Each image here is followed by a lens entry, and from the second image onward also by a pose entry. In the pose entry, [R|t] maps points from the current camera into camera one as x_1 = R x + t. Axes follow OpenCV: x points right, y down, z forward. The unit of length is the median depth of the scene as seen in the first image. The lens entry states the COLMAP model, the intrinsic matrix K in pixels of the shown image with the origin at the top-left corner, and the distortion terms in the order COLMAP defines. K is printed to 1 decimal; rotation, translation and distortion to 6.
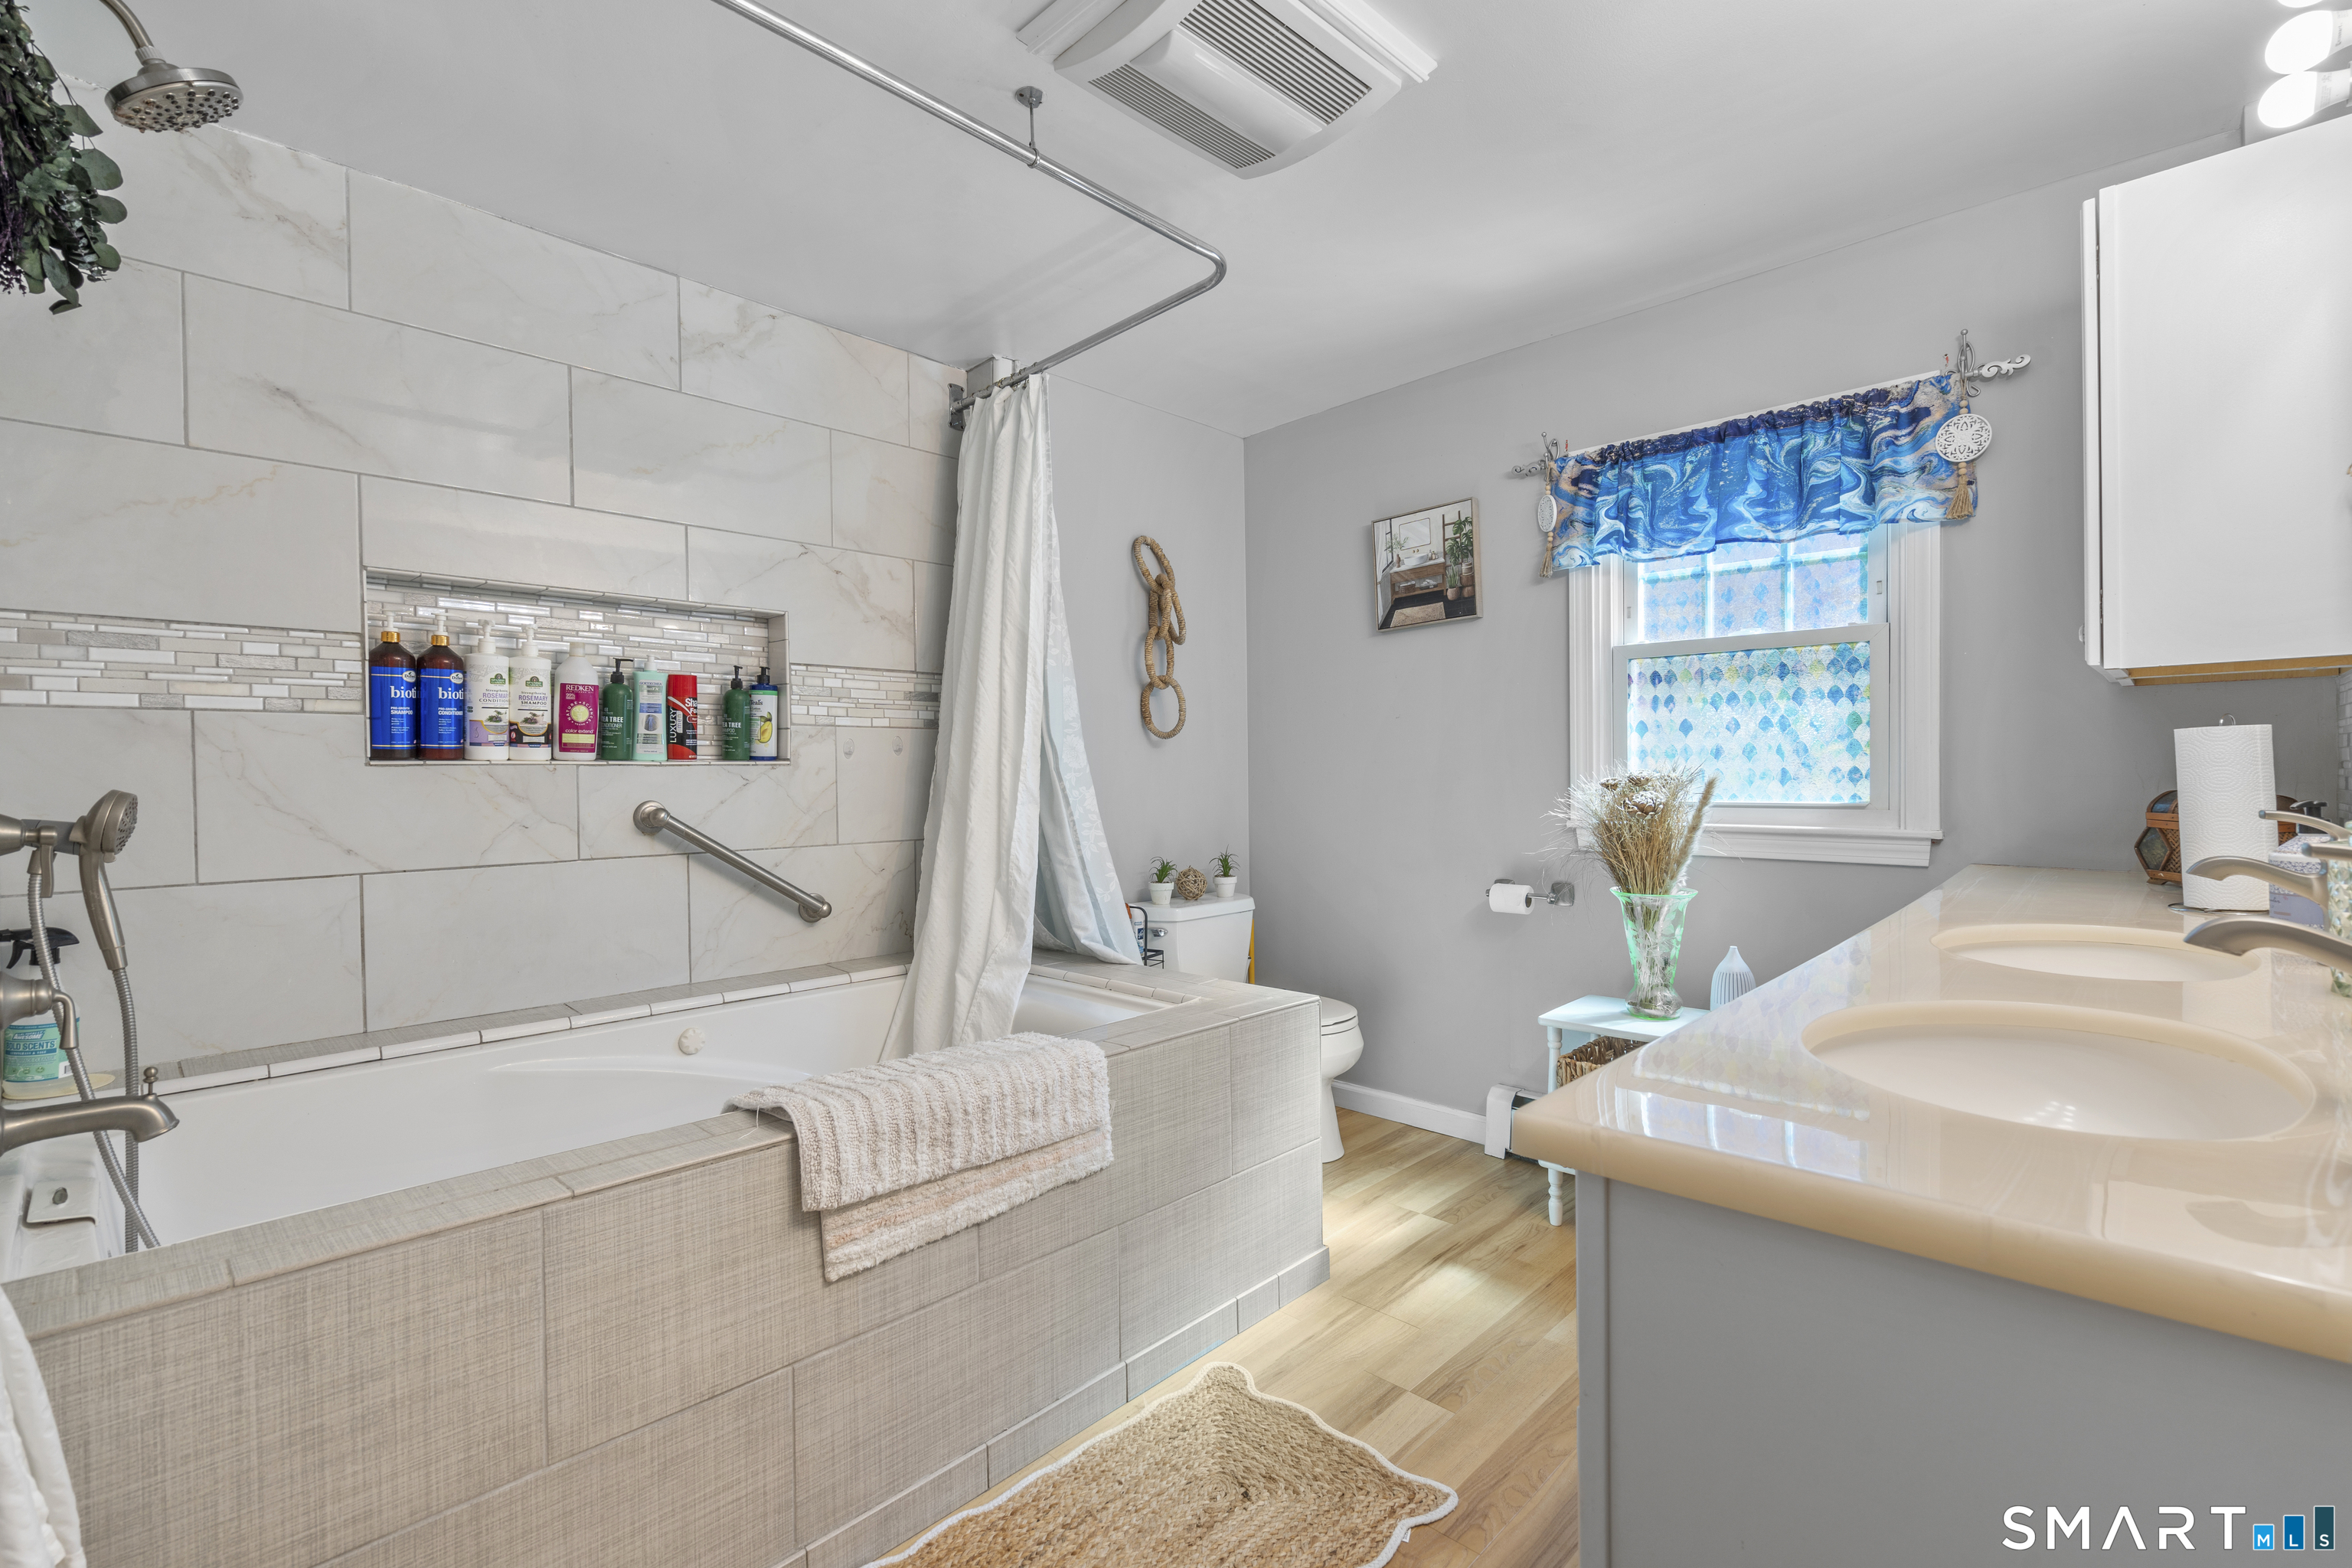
lens RADIAL K [[1058.2, 0, 1182.8], [0, 1058.2, 784.2], [0, 0, 1]] dist [-0.002295, 0.000629]
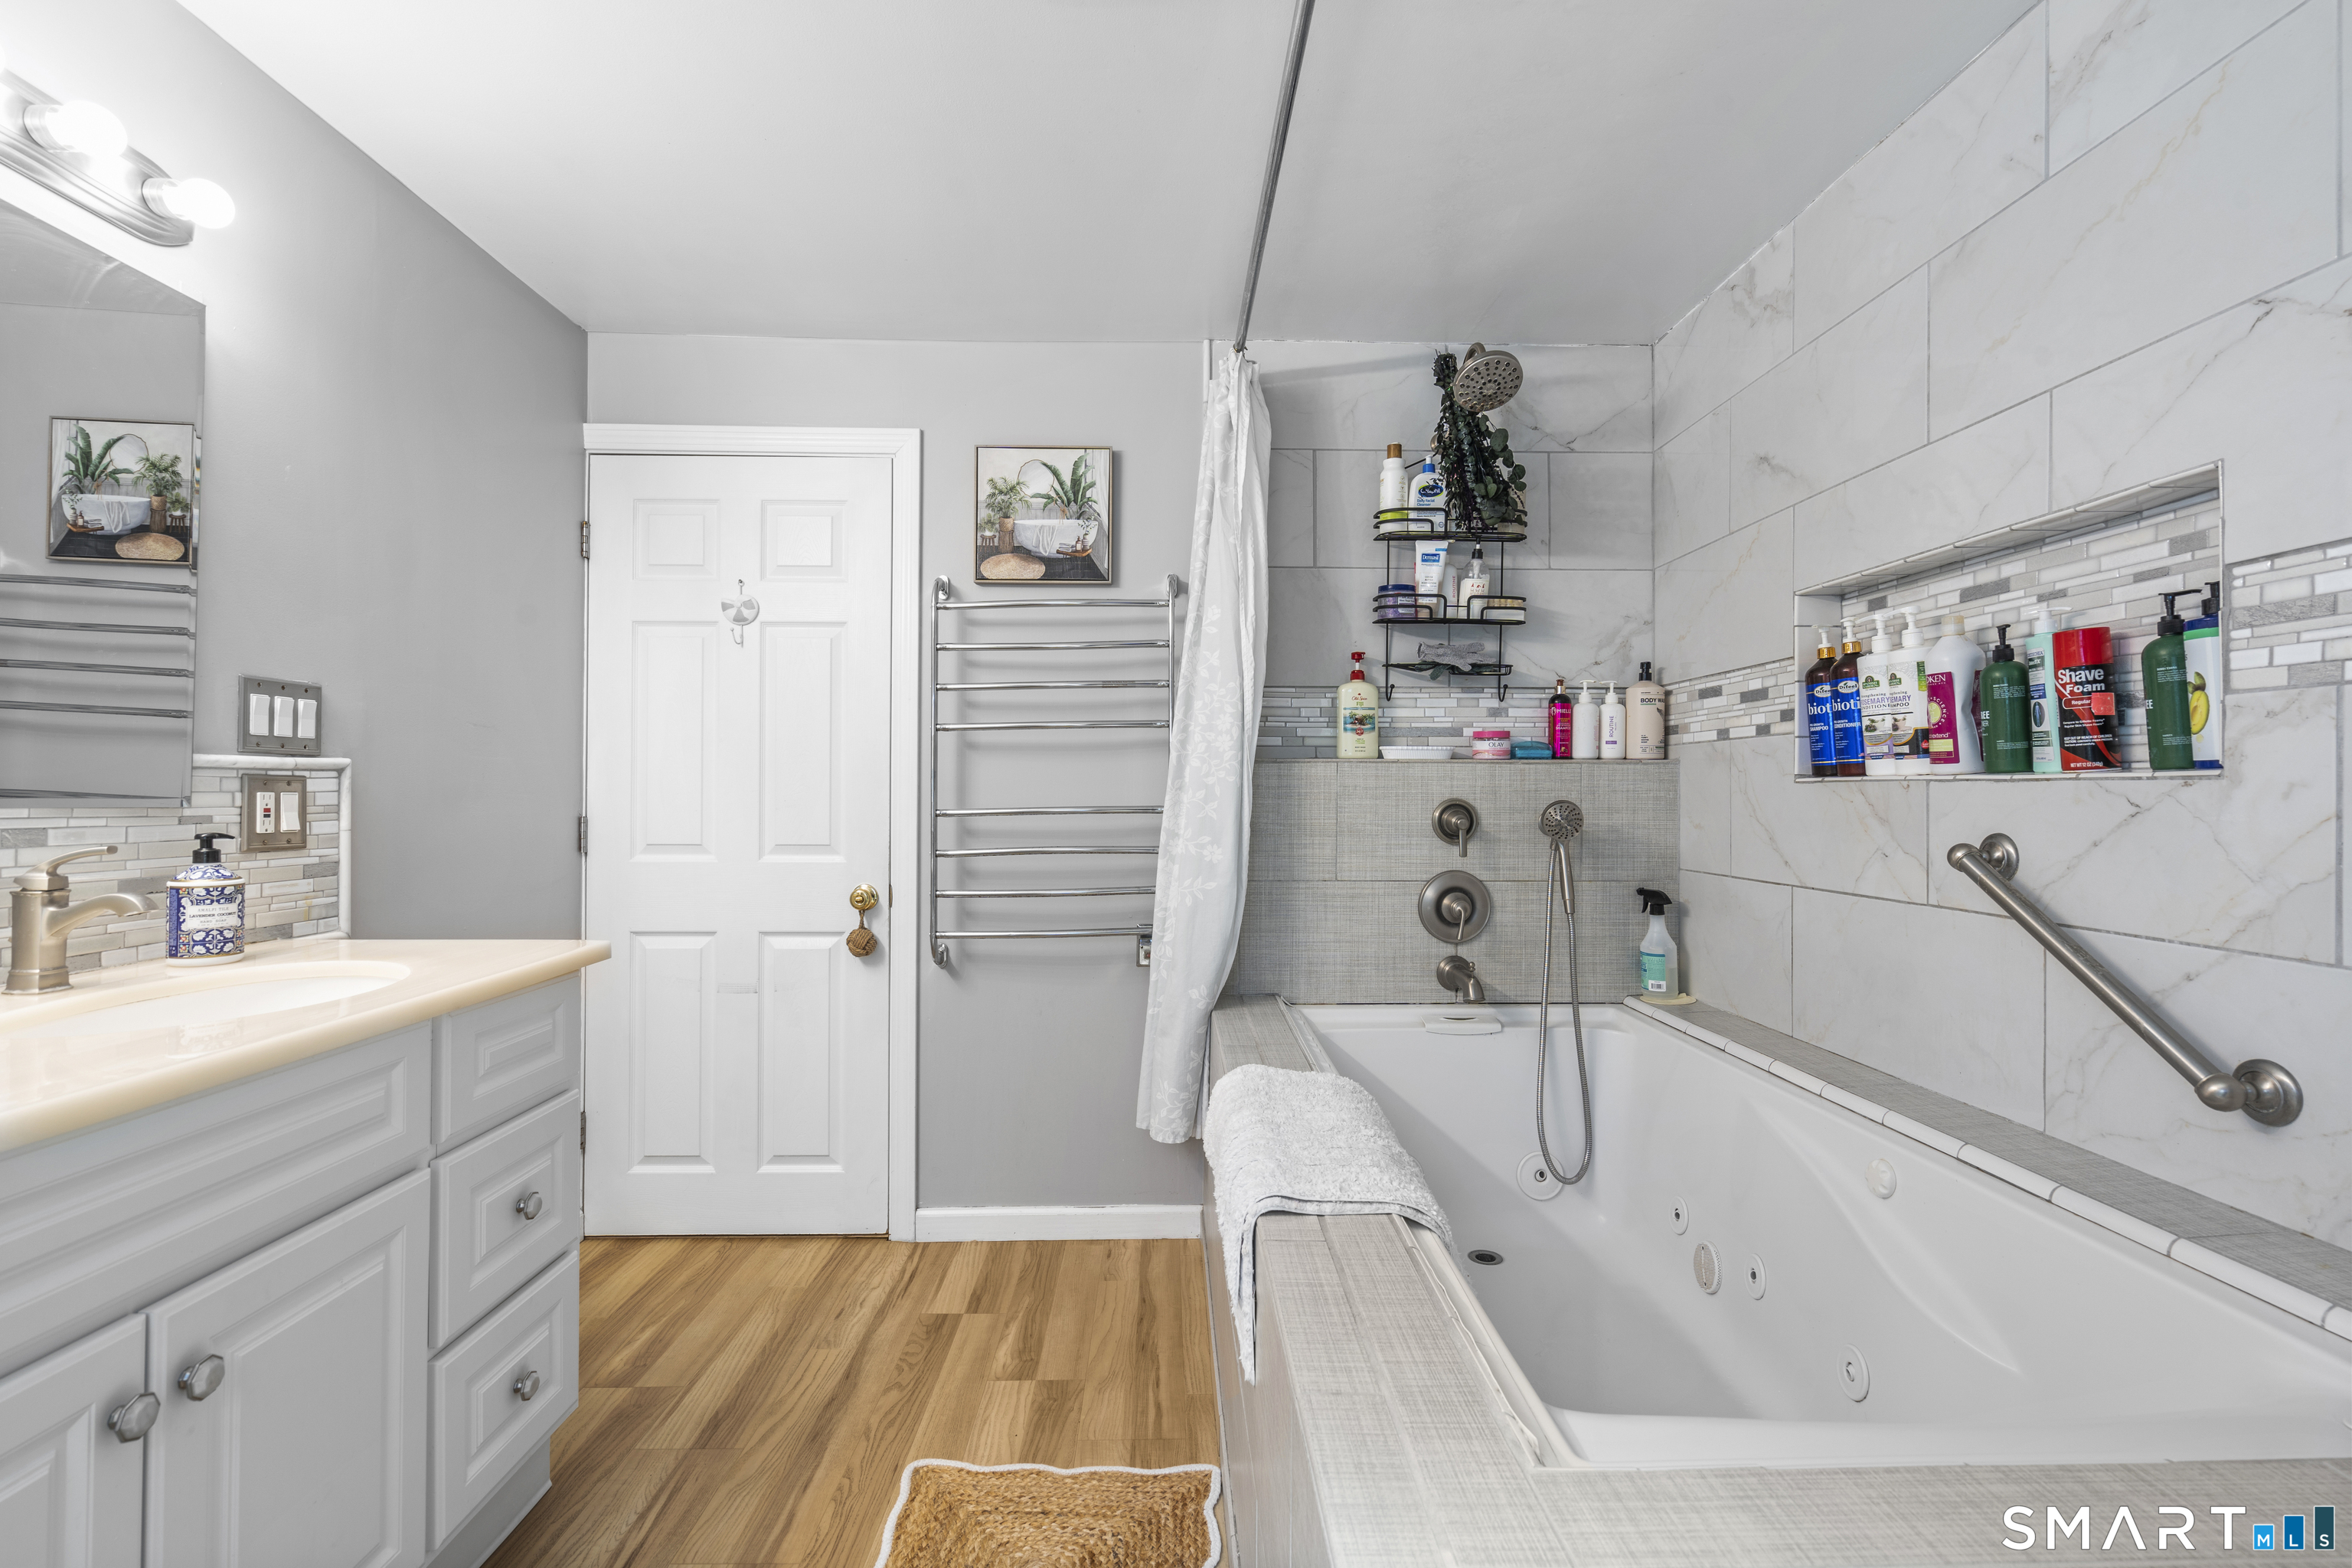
lens RADIAL K [[1058.2, 0, 1182.8], [0, 1058.2, 784.2], [0, 0, 1]] dist [-0.002295, 0.000629]
pose [[-0.699256, 0.001458, -0.714870, 0.335995], [-0.006668, 0.999941, 0.008561, -0.017778], [0.714840, 0.010753, -0.699205, 1.106414]]
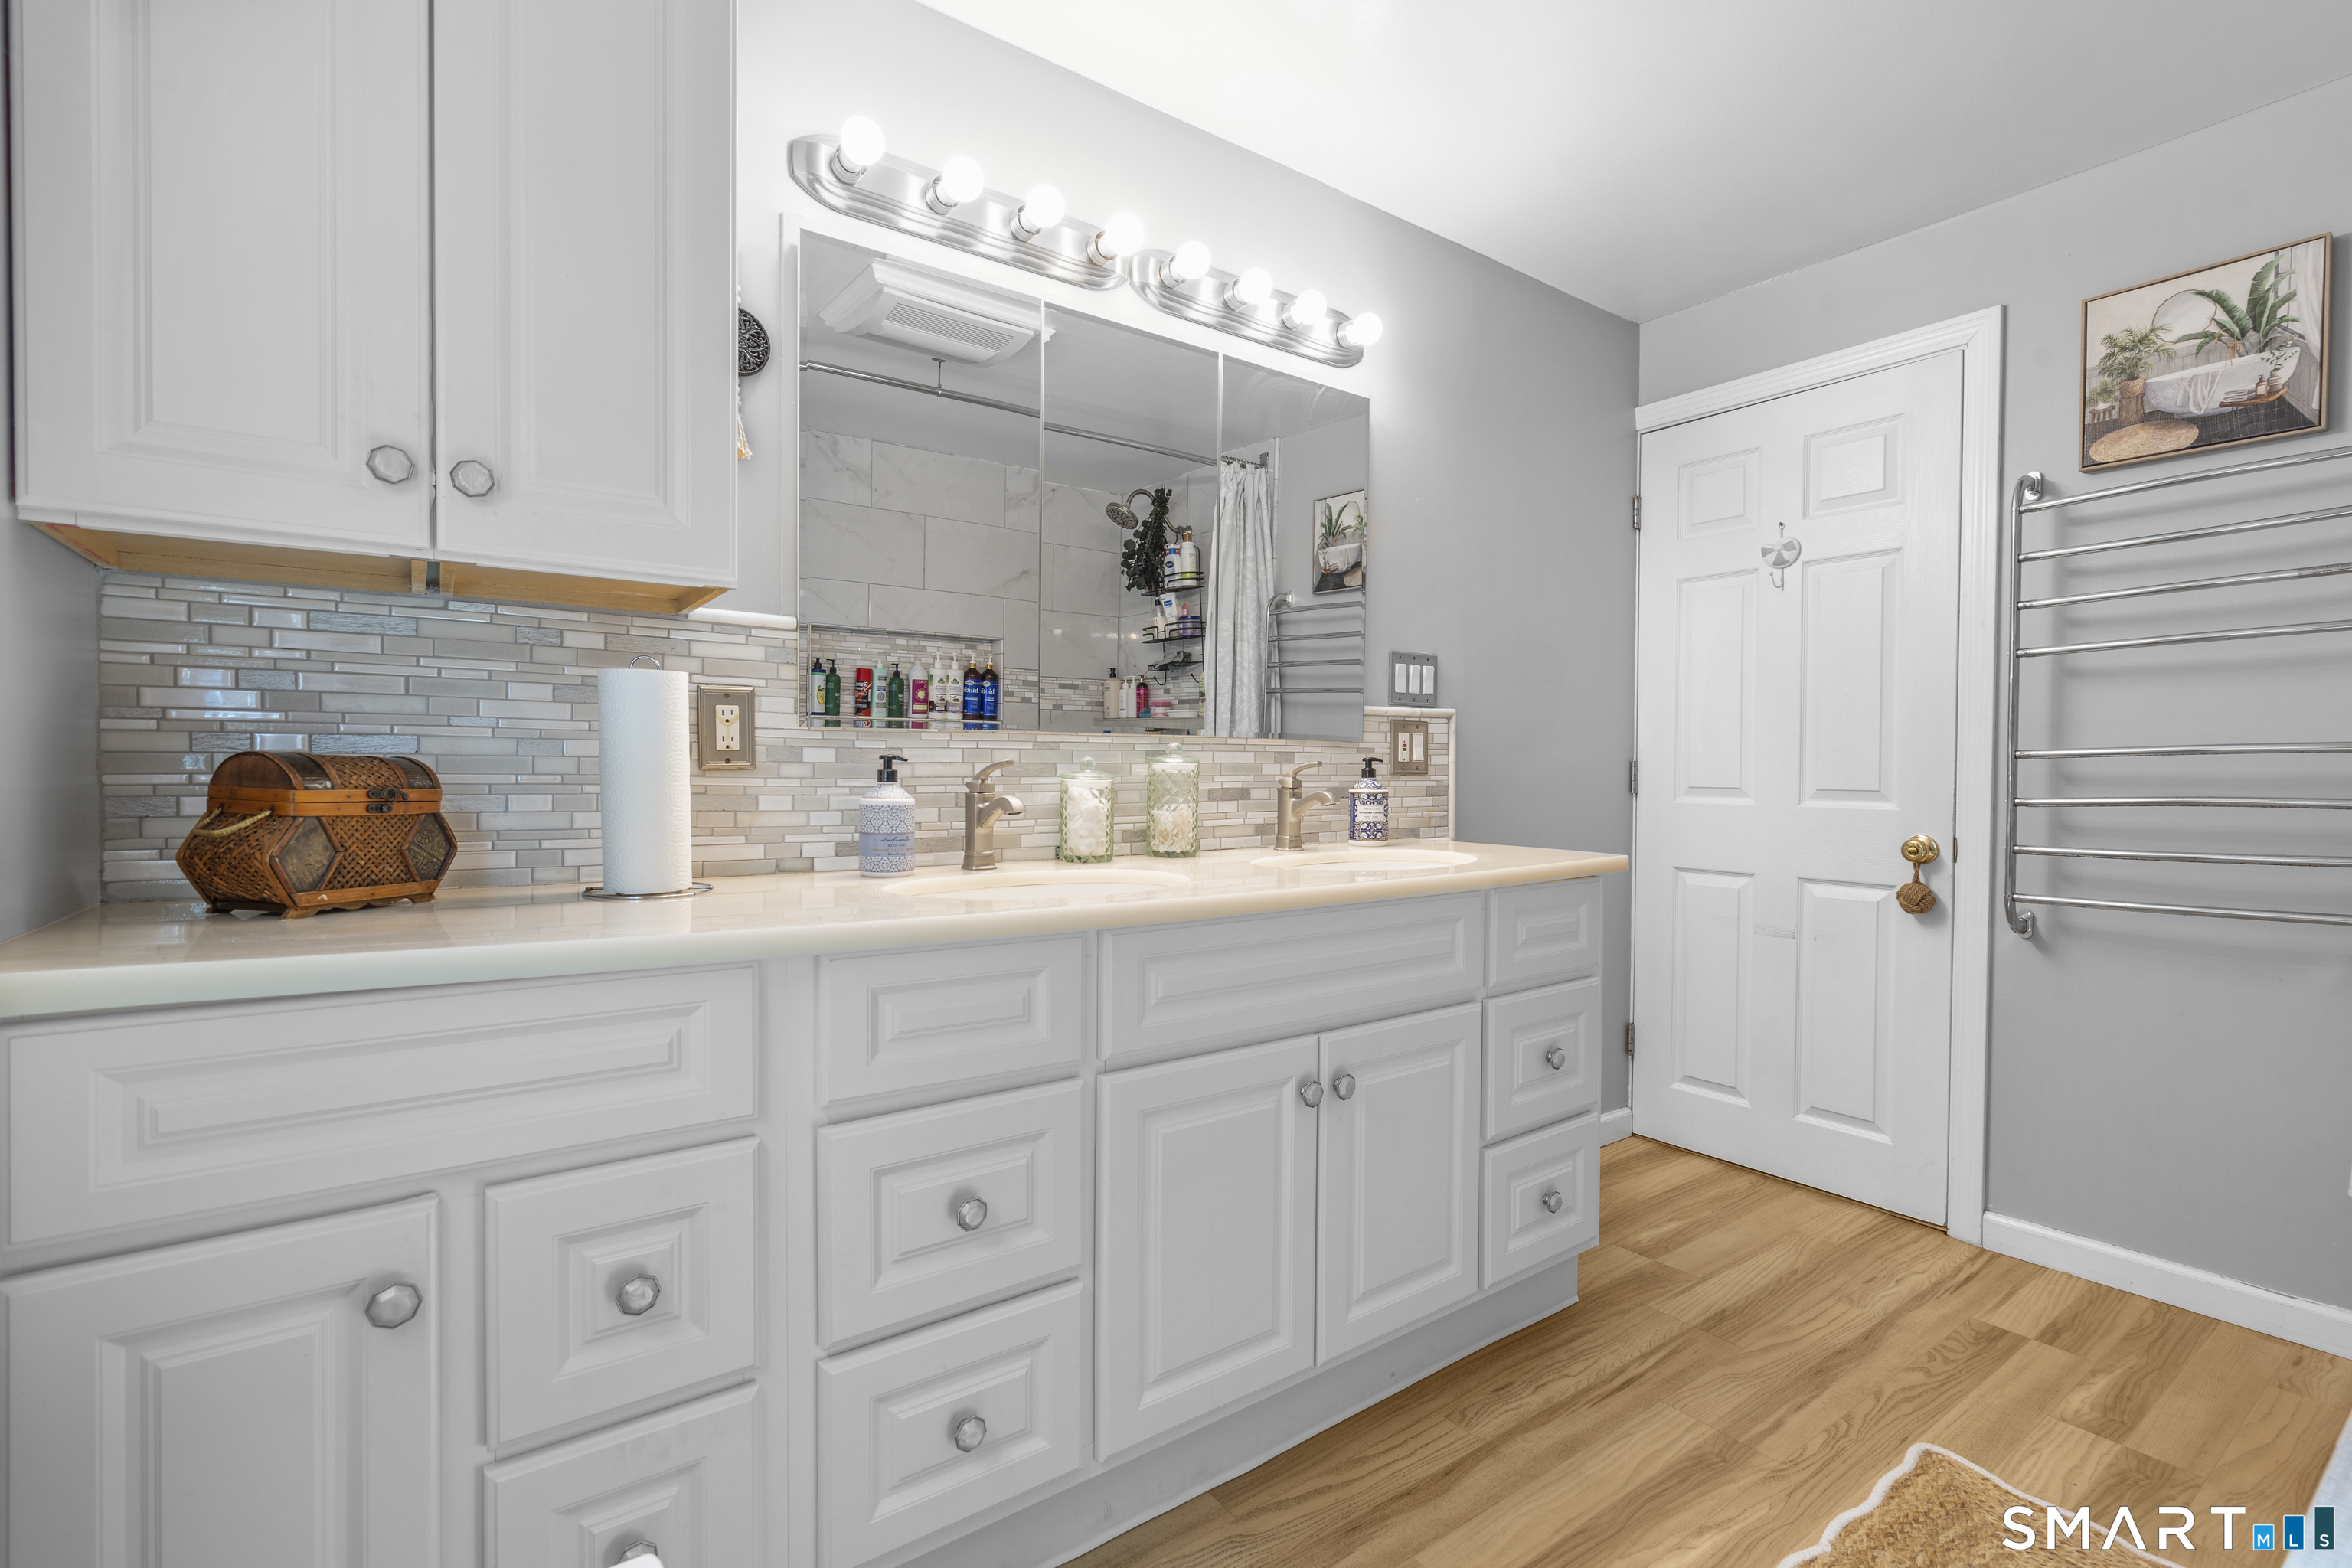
lens RADIAL K [[1070.1, 0, 1176.0], [0, 1070.1, 784.0], [0, 0, 1]] dist [-0.001870, 0.000310]
pose [[-0.984442, 0.001955, 0.175698, 0.314619], [0.006867, 0.999602, 0.027352, -0.000051], [-0.175575, 0.028133, -0.984064, 1.158551]]
